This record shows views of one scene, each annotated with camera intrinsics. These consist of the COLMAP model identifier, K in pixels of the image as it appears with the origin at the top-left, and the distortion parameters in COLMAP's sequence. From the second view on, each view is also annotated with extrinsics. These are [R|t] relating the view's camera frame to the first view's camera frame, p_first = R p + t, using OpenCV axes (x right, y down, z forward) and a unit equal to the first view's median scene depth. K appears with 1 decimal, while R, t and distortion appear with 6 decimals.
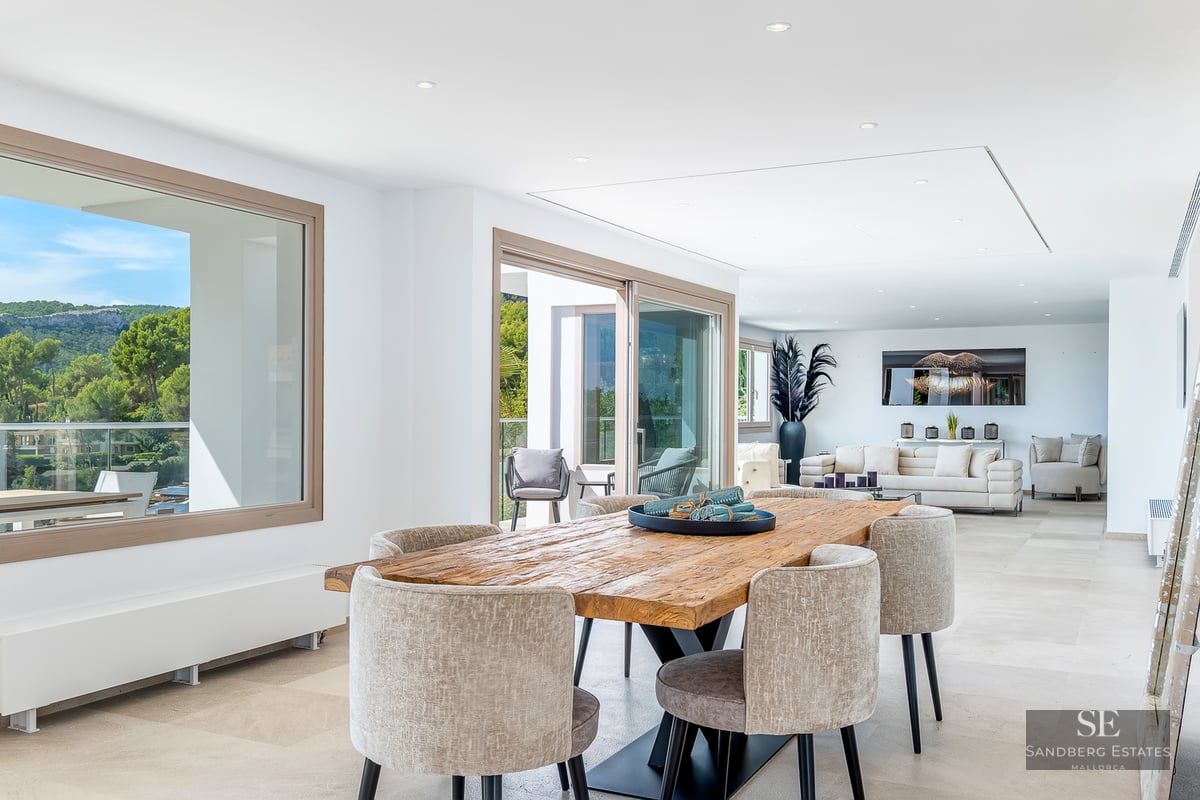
lens RADIAL K [[1089.9, 0, 599.6], [0, 1089.9, 405.5], [0, 0, 1]] dist [-0.036988, -0.000391]
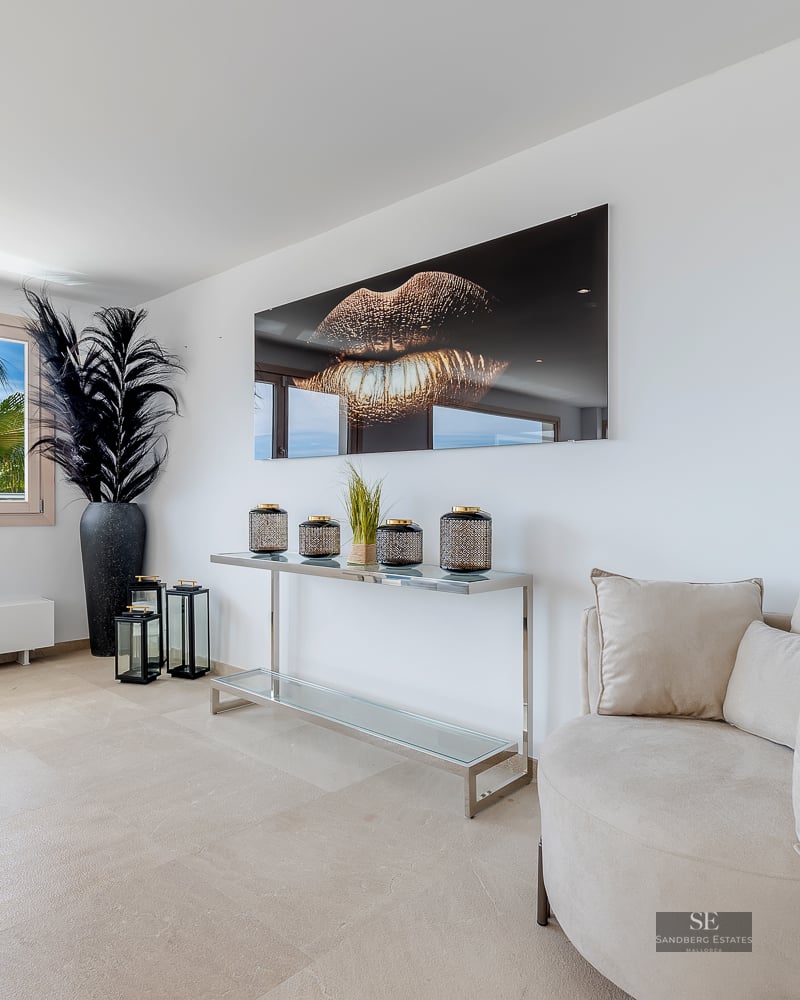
lens RADIAL K [[650.2, 0, 402.9], [0, 650.2, 492.3], [0, 0, 1]] dist [-0.000968, -0.002598]
pose [[0.959768, -0.003366, -0.280774, 0.380826], [0.003536, 0.999994, 0.000100, 0.011323], [0.280772, -0.001089, 0.959774, 0.826598]]
